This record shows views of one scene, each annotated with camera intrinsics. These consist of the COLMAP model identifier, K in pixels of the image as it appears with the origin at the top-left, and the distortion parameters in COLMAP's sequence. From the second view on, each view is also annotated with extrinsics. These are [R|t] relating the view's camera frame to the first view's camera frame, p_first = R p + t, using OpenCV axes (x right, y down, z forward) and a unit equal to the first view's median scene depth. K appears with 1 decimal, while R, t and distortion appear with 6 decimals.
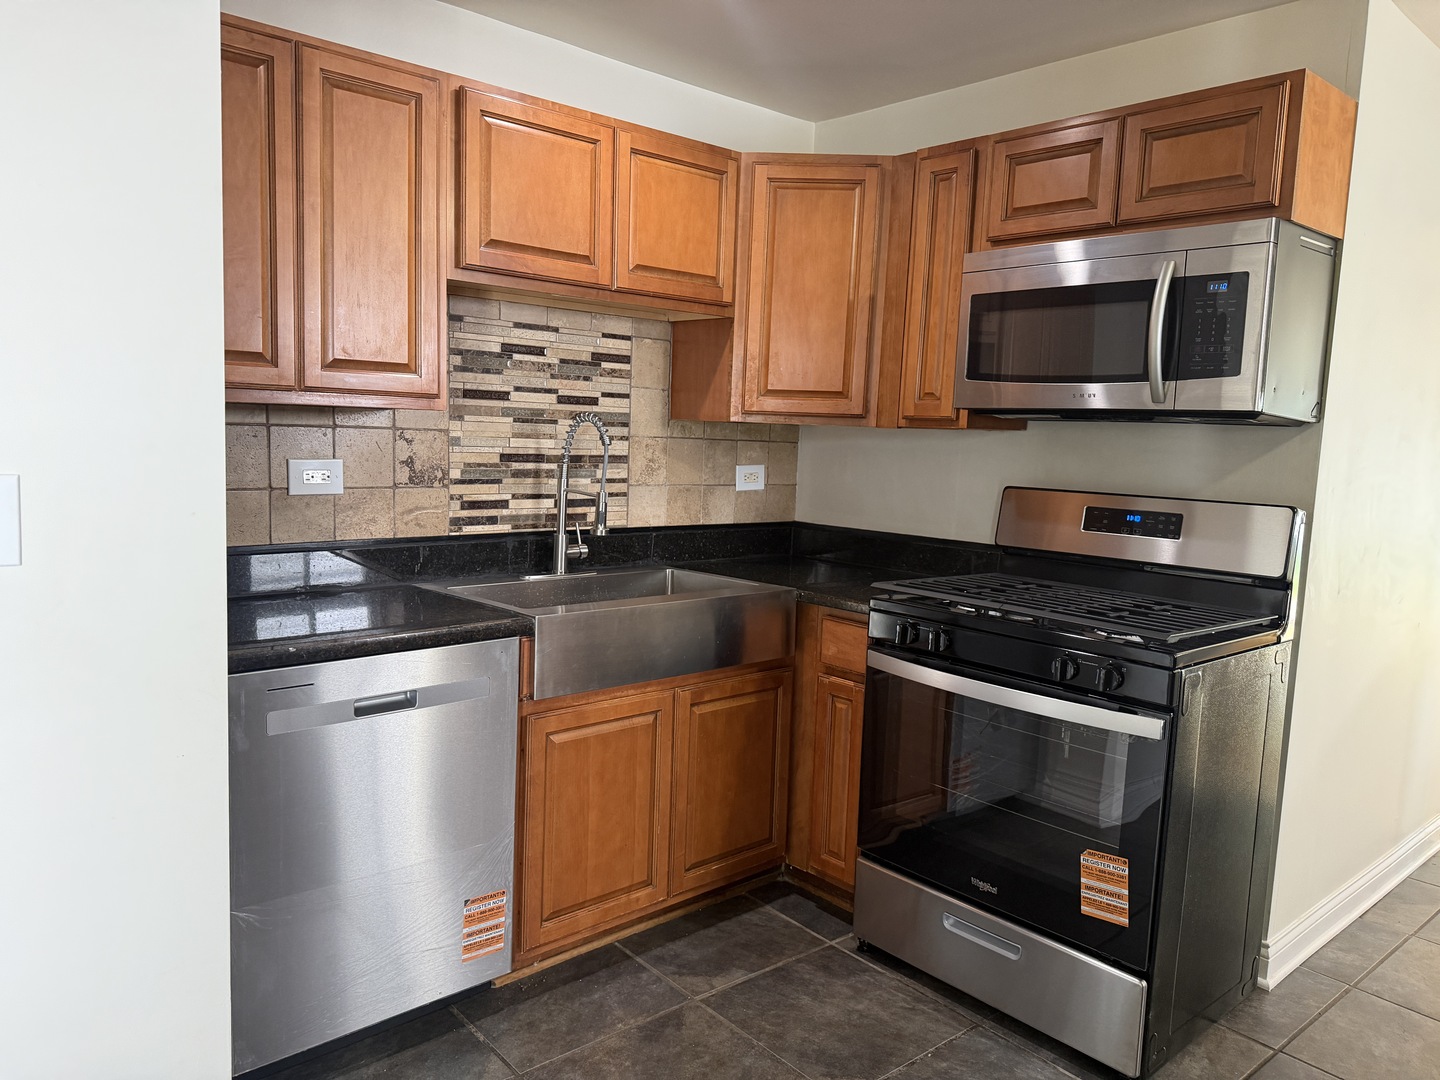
lens RADIAL K [[1039.7, 0, 720.0], [0, 1039.7, 540.0], [0, 0, 1]] dist [0.168394, -0.246824]
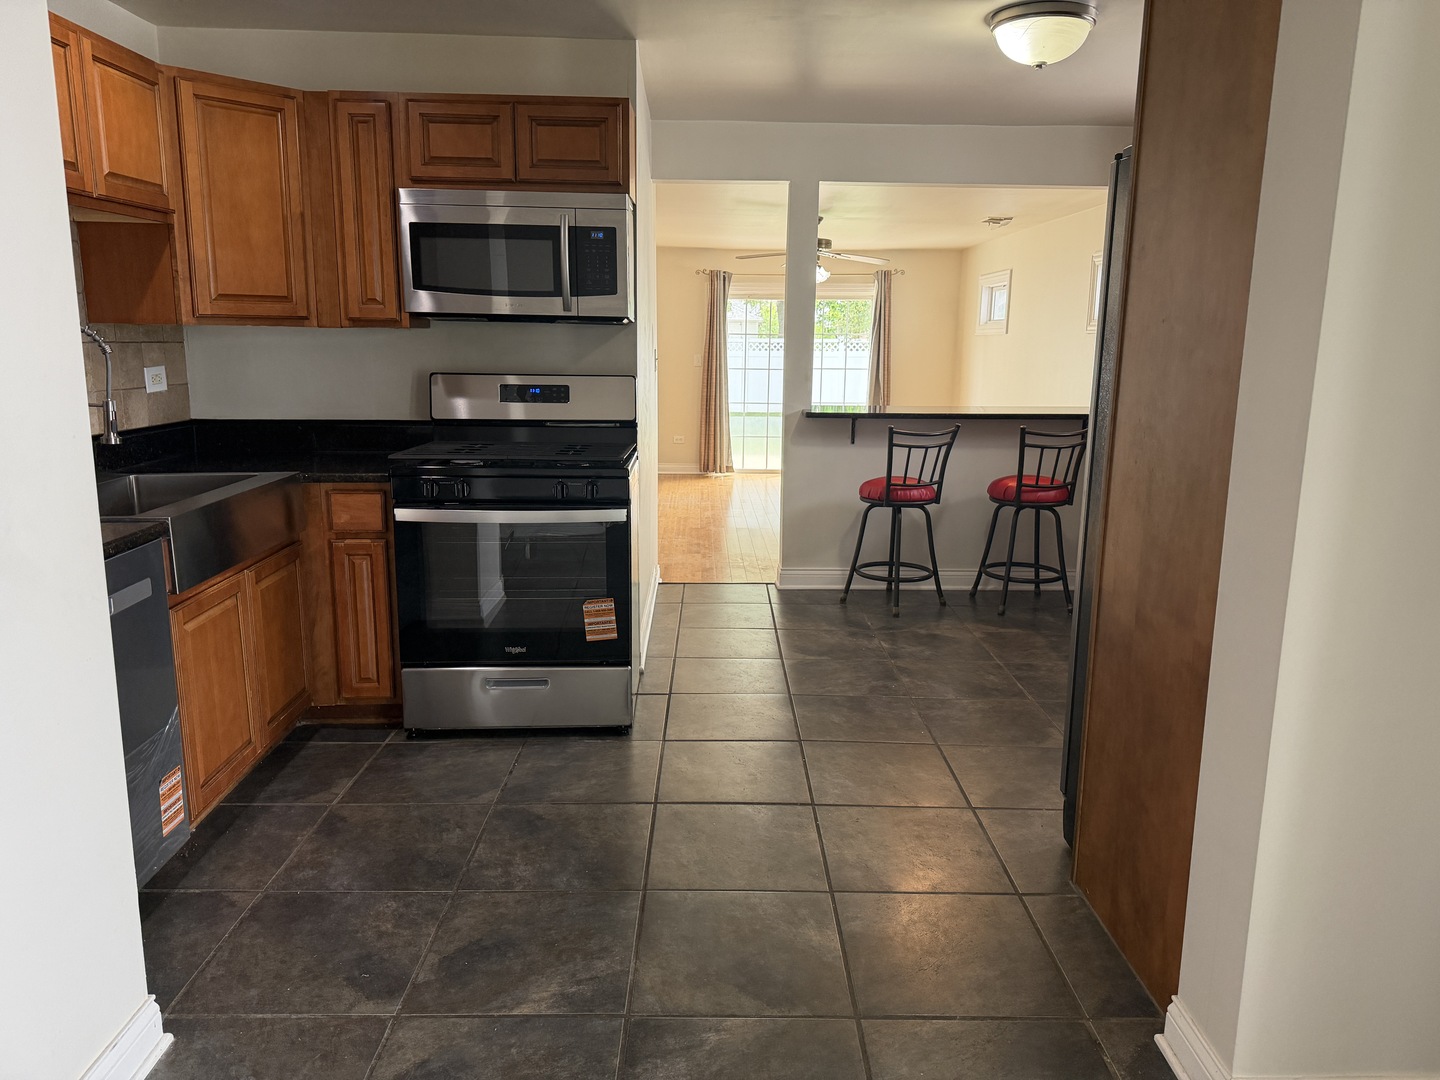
lens RADIAL K [[1039.7, 0, 720.0], [0, 1039.7, 540.0], [0, 0, 1]] dist [0.168394, -0.246824]
pose [[0.631291, -0.179326, 0.754529, -0.562320], [0.100468, 0.983612, 0.149713, -0.008545], [-0.769011, -0.018706, 0.638961, -0.115884]]
